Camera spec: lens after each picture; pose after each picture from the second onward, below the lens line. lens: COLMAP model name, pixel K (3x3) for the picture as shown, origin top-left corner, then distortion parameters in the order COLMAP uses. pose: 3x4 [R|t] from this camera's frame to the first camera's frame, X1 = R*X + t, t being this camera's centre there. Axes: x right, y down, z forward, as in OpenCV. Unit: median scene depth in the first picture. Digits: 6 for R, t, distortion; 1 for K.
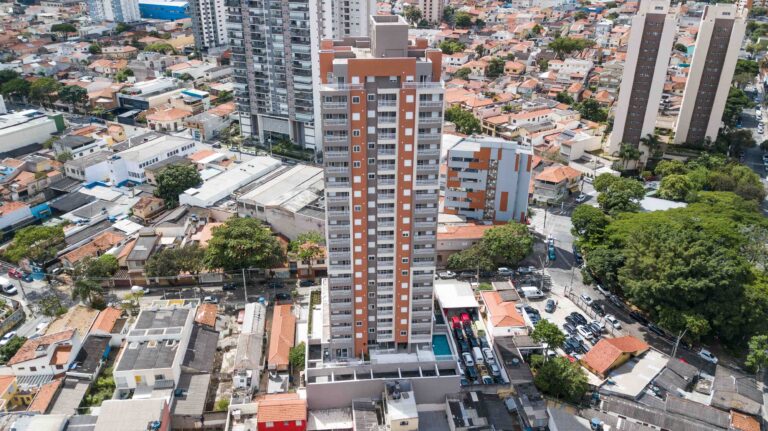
lens RADIAL K [[587.2, 0, 377.6], [0, 587.2, 220.1], [0, 0, 1]] dist [0.011759, 0.000320]
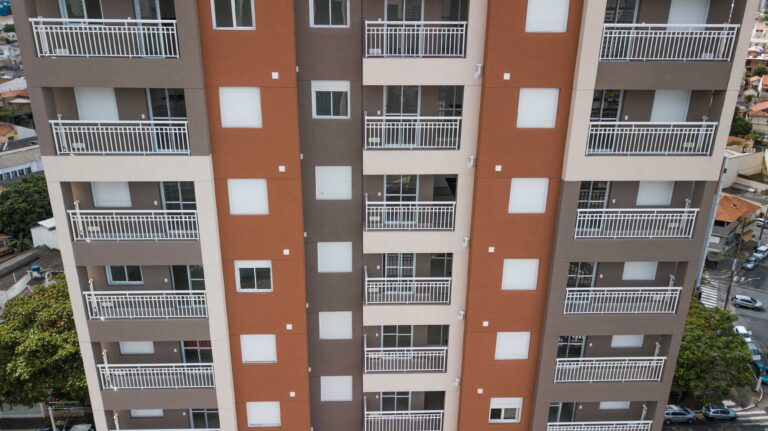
lens RADIAL K [[587.2, 0, 377.6], [0, 587.2, 220.1], [0, 0, 1]] dist [0.011759, 0.000320]
pose [[0.998879, 0.021892, -0.041973, 0.006219], [-0.025293, 0.996288, -0.082287, -0.012104], [0.040016, 0.083256, 0.995724, 0.415809]]
